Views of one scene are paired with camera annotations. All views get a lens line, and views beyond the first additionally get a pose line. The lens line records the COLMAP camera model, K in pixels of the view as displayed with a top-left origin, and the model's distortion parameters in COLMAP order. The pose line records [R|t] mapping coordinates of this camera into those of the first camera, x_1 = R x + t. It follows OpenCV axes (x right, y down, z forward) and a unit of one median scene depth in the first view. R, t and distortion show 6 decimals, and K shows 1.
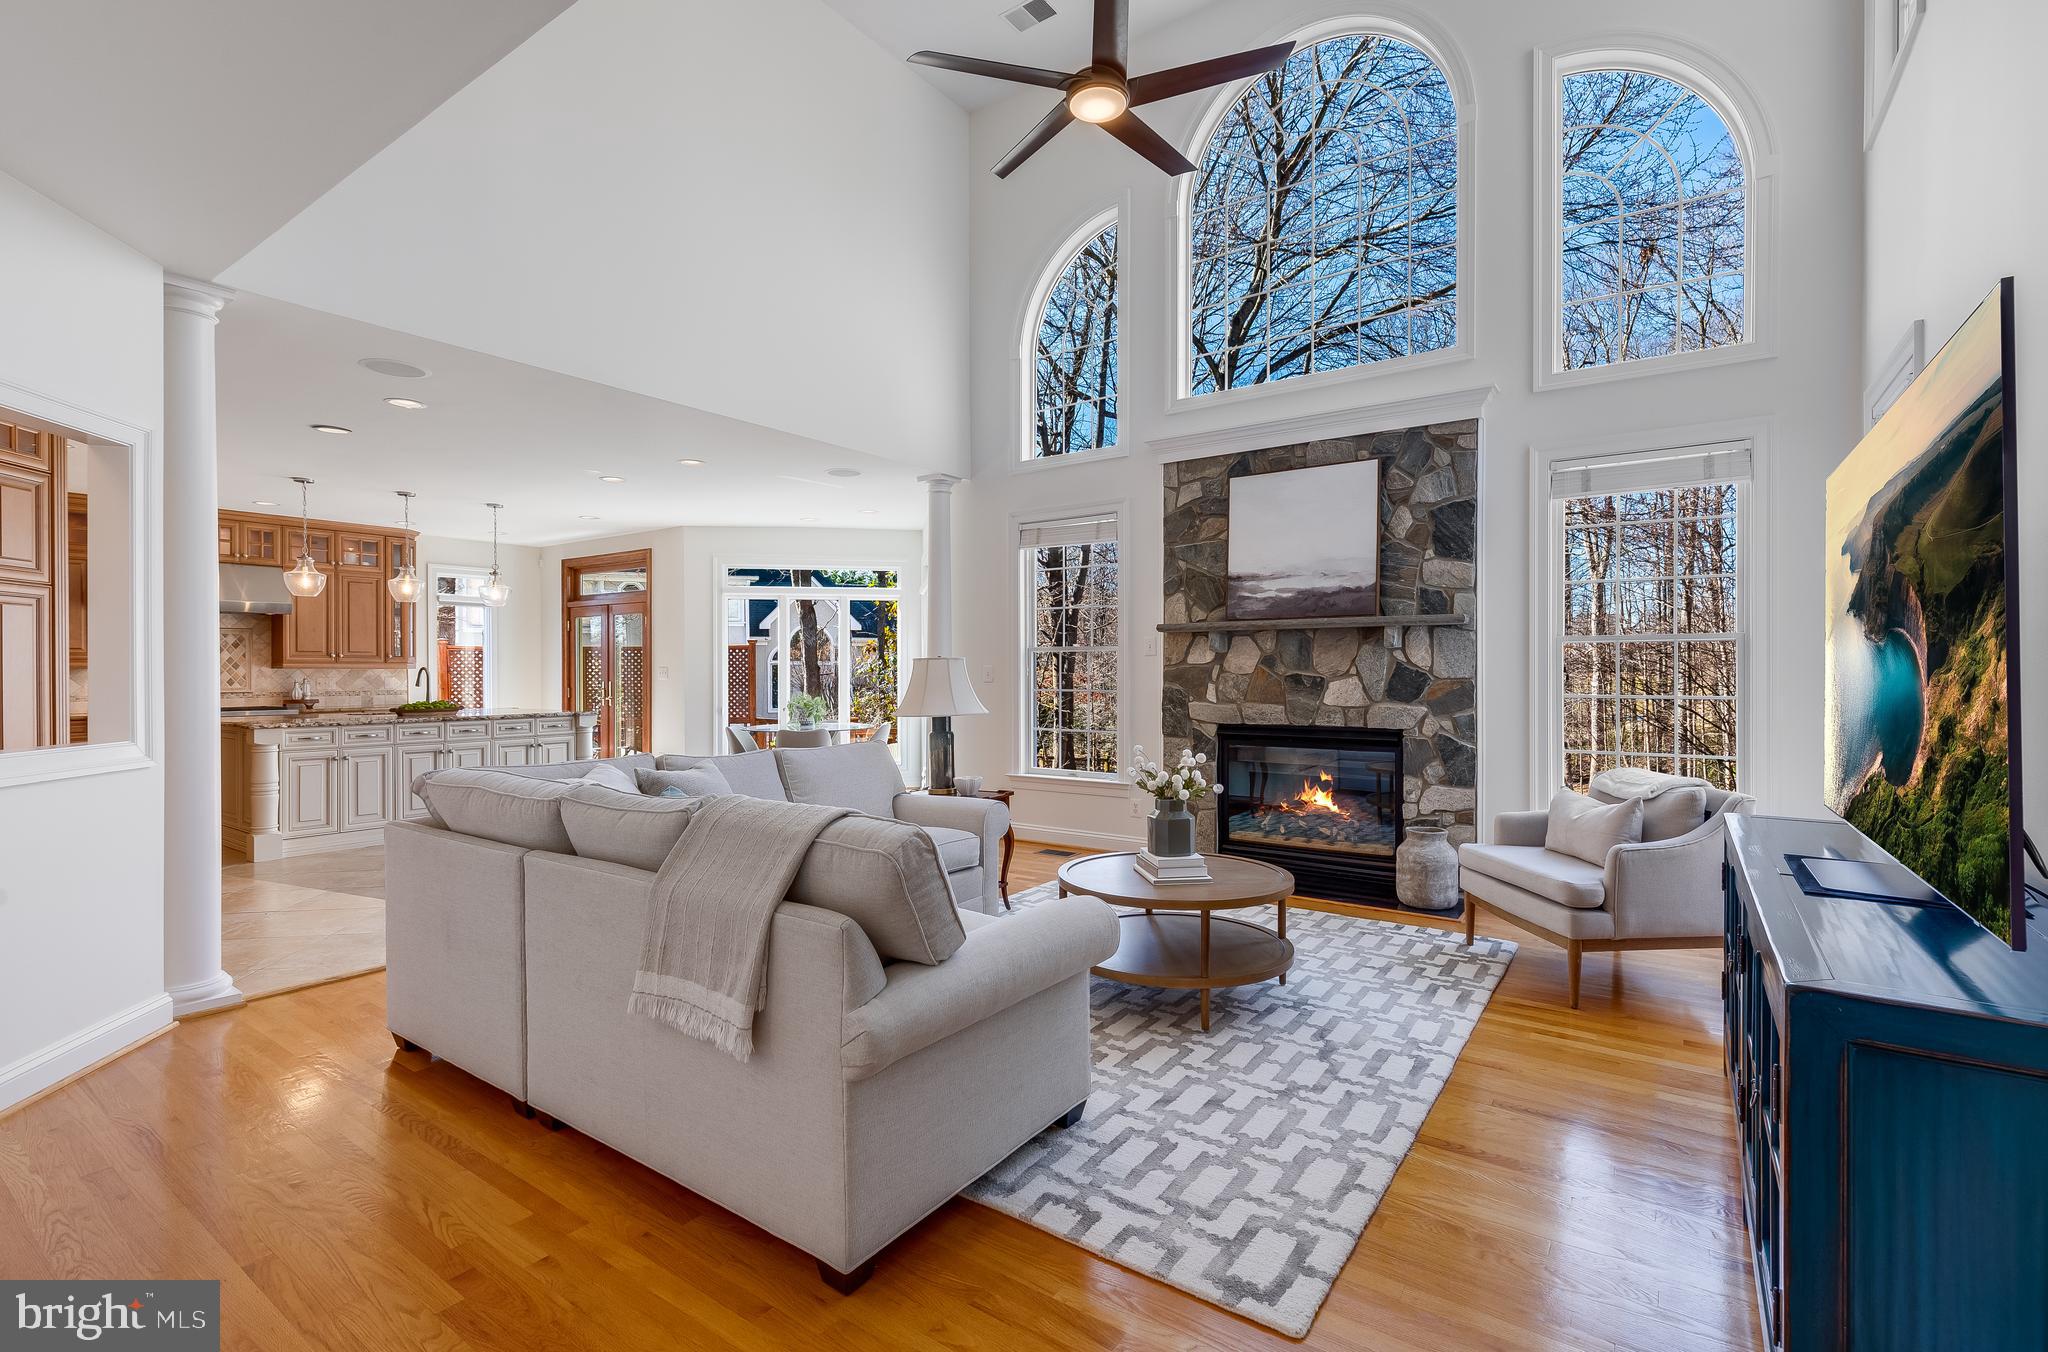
lens RADIAL K [[919.0, 0, 1024.0], [0, 919.0, 676.0], [0, 0, 1]] dist [0.007834, -0.000278]
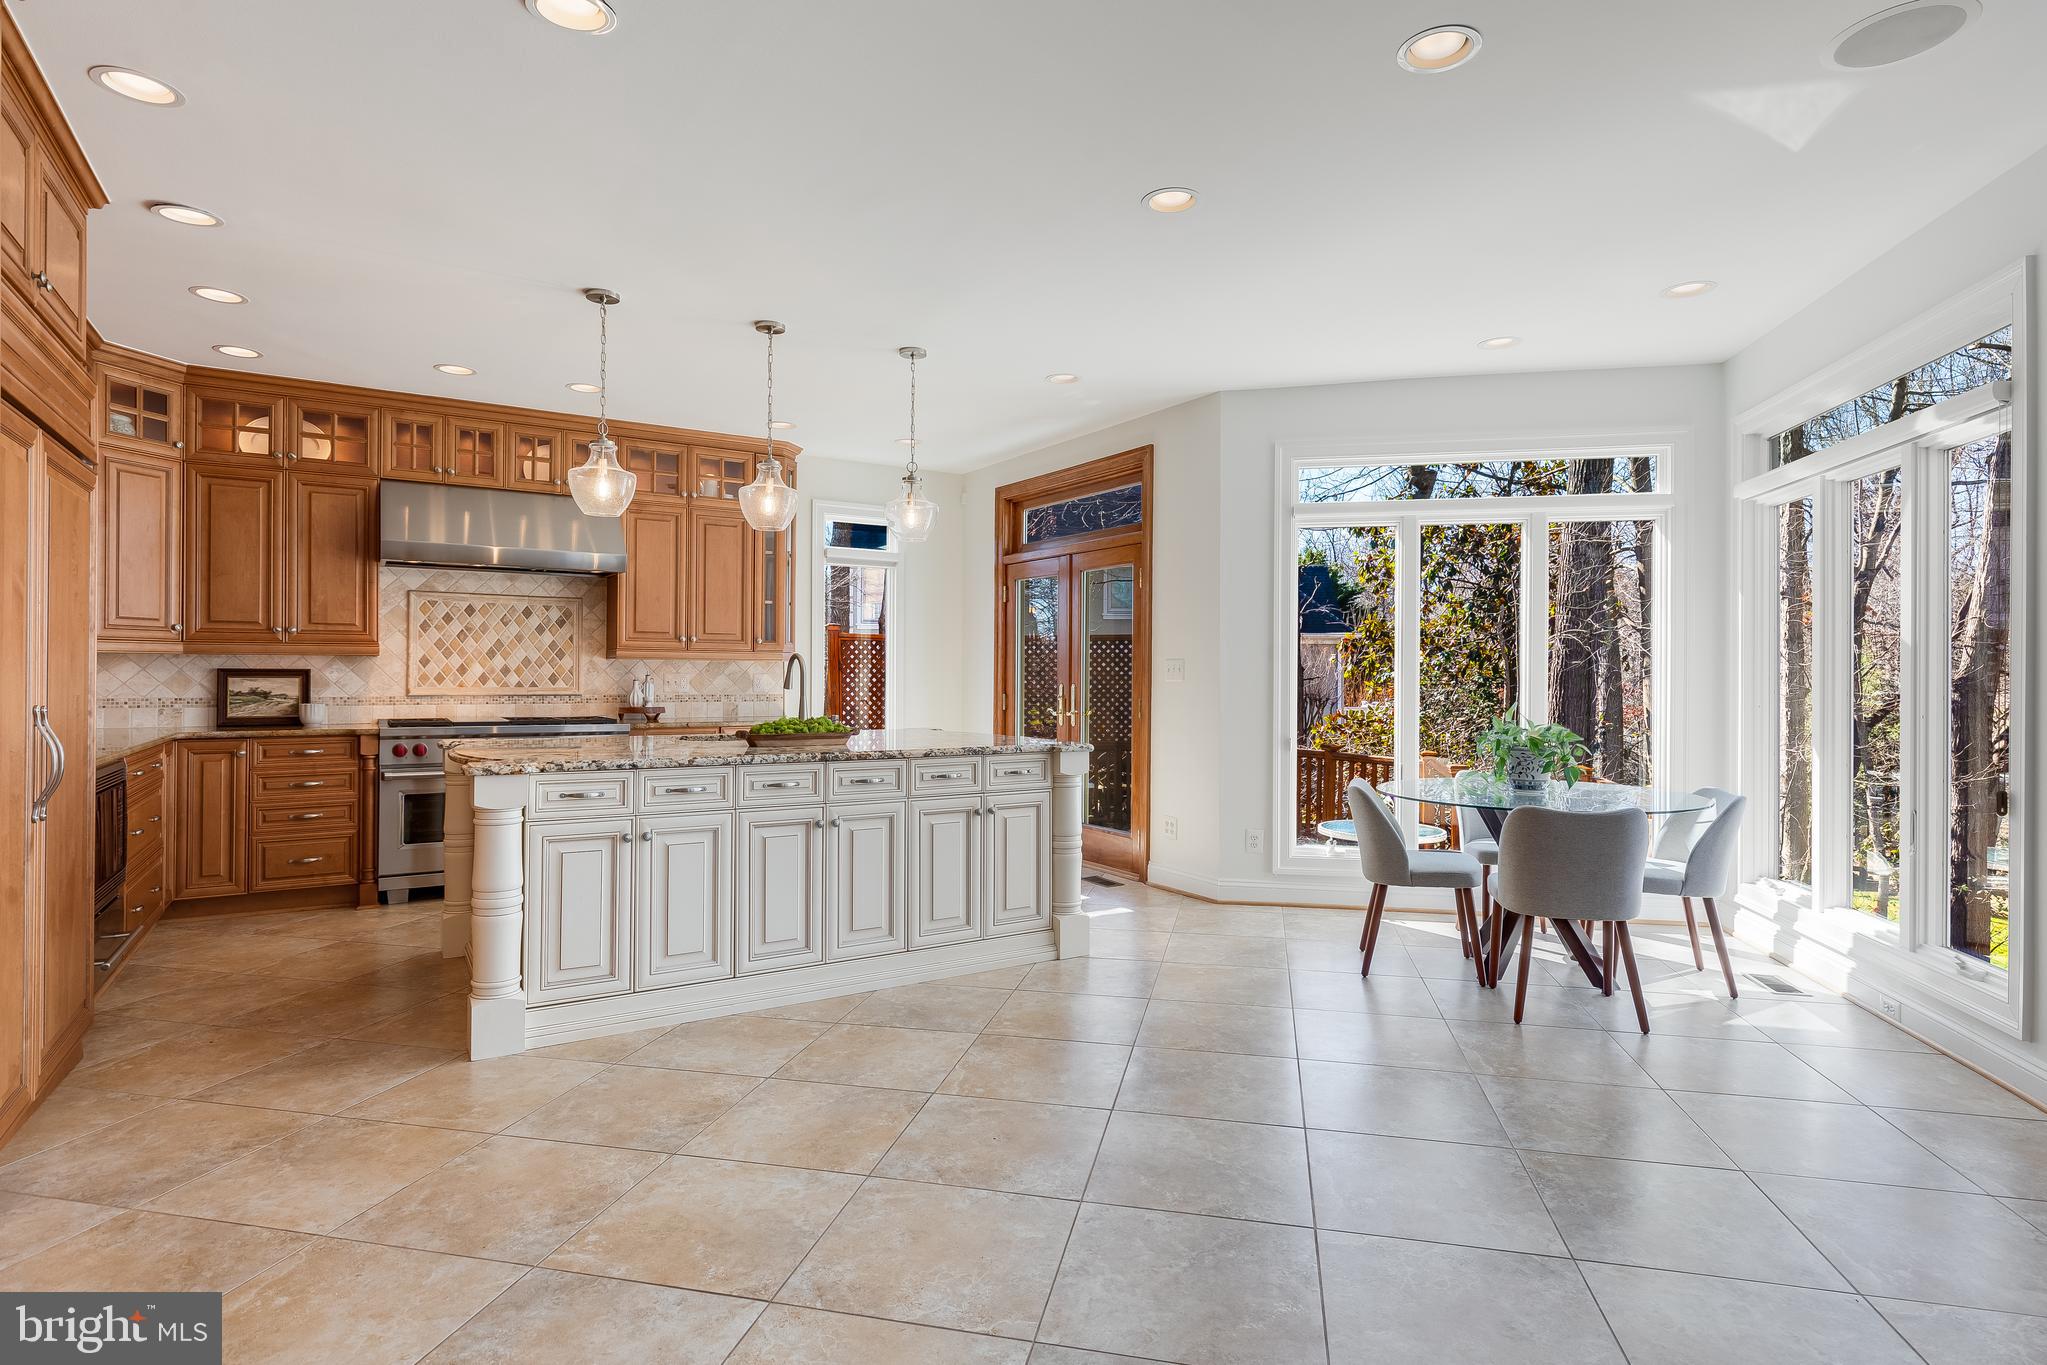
lens RADIAL K [[1044.3, 0, 1024.9], [0, 1044.3, 672.9], [0, 0, 1]] dist [0.000988, -0.000115]
pose [[0.926204, 0.006461, -0.376967, -0.312974], [-0.010281, 0.999914, -0.008124, 0.005779], [0.376882, 0.011400, 0.926191, 0.512183]]
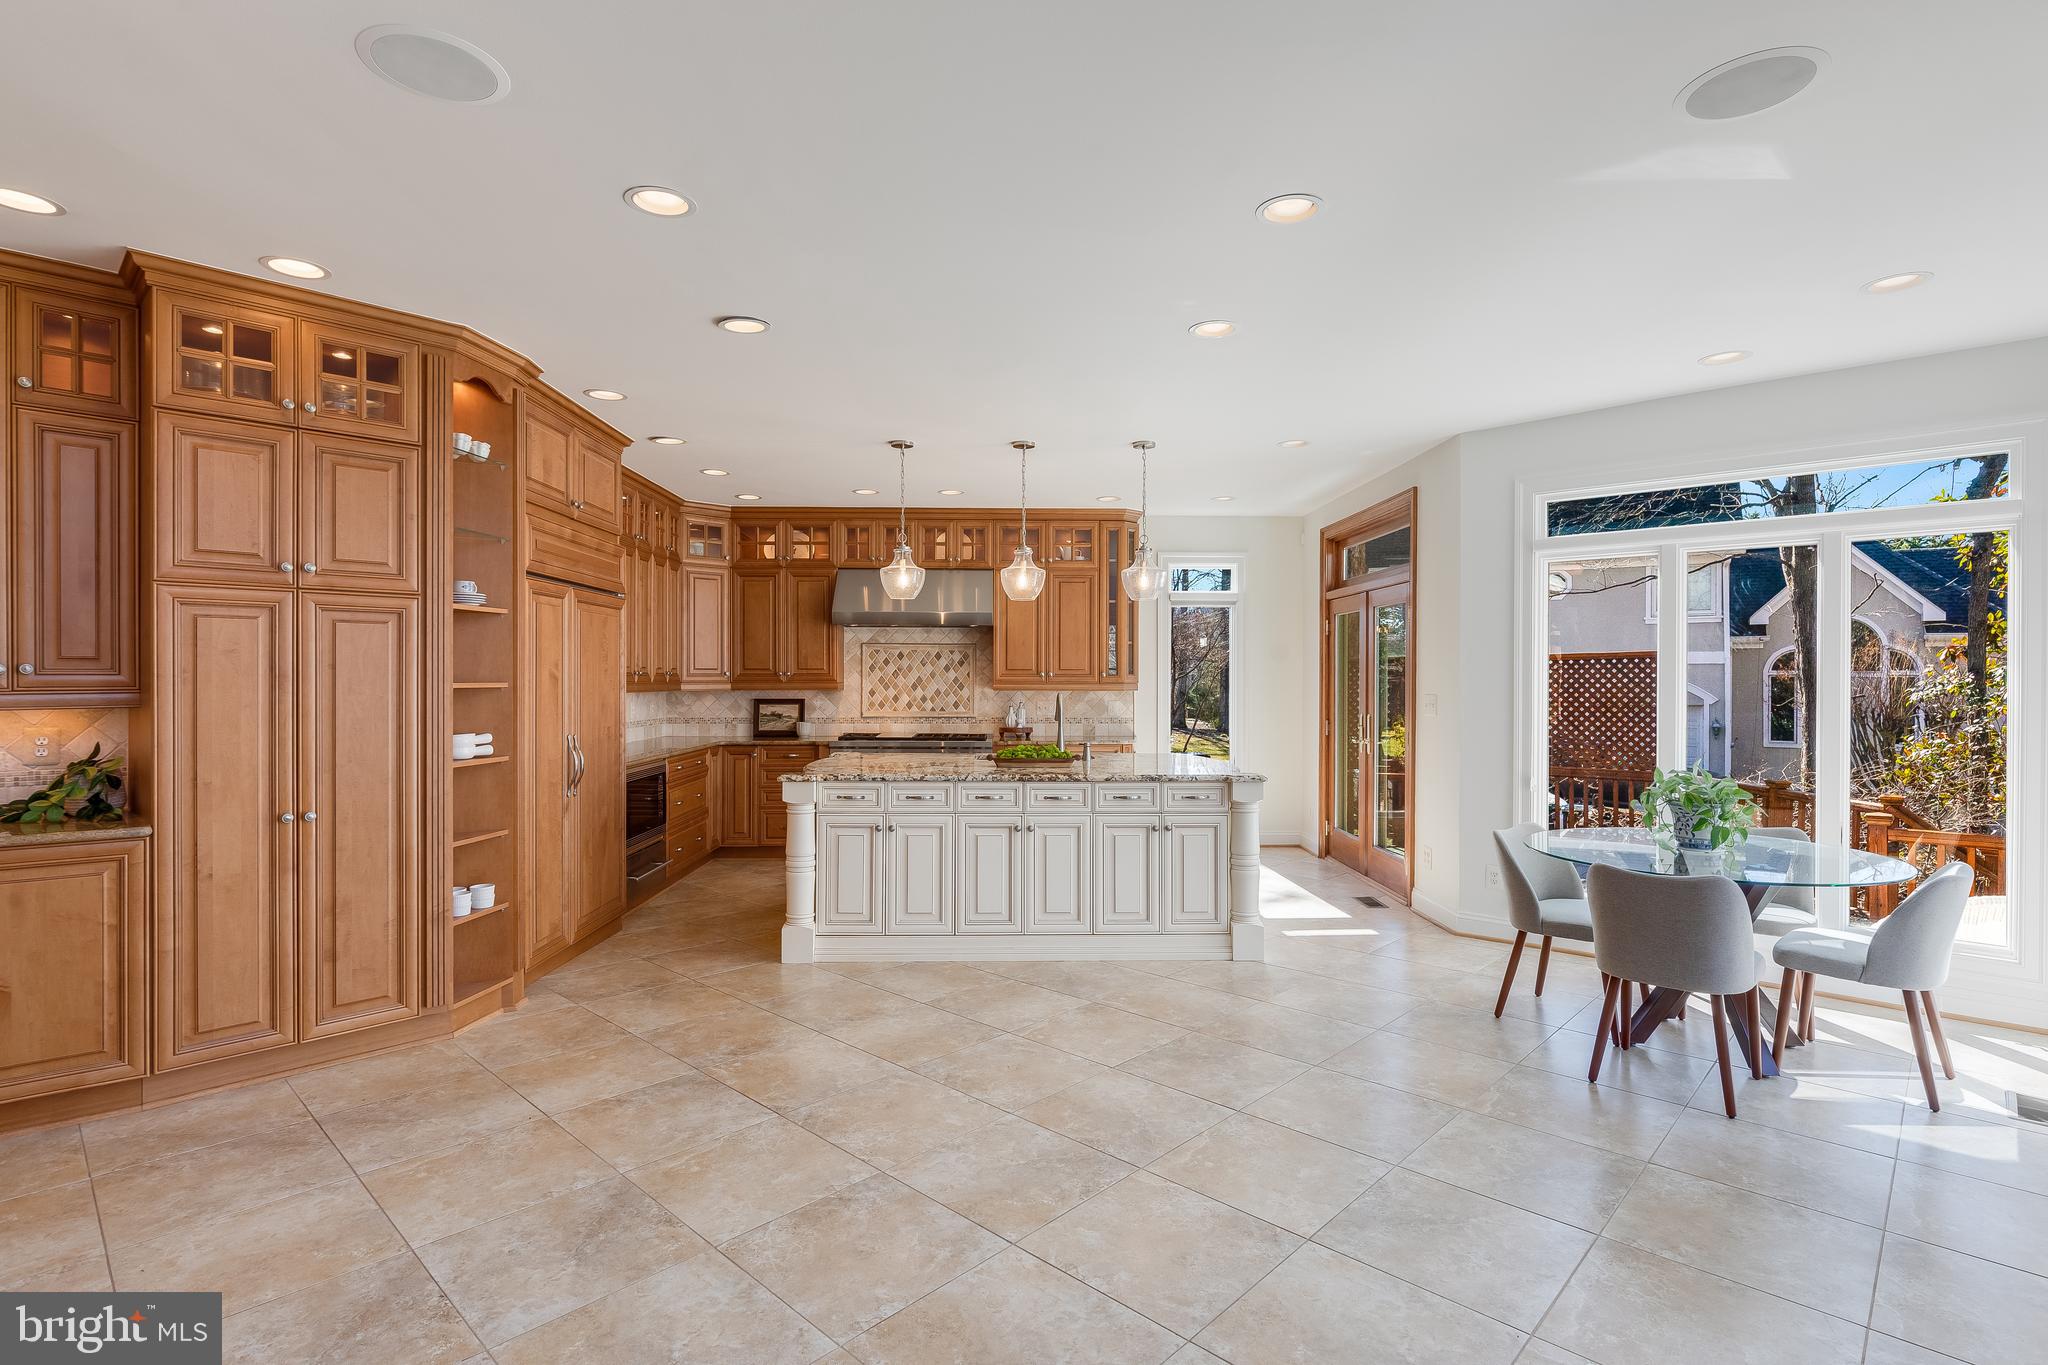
lens RADIAL K [[998.7, 0, 1028.7], [0, 998.7, 683.0], [0, 0, 1]] dist [-0.000088, 0.000114]
pose [[0.600838, 0.007627, -0.799334, -0.068667], [-0.009628, 0.999951, 0.002304, -0.020240], [0.799313, 0.006312, 0.600882, 0.566801]]
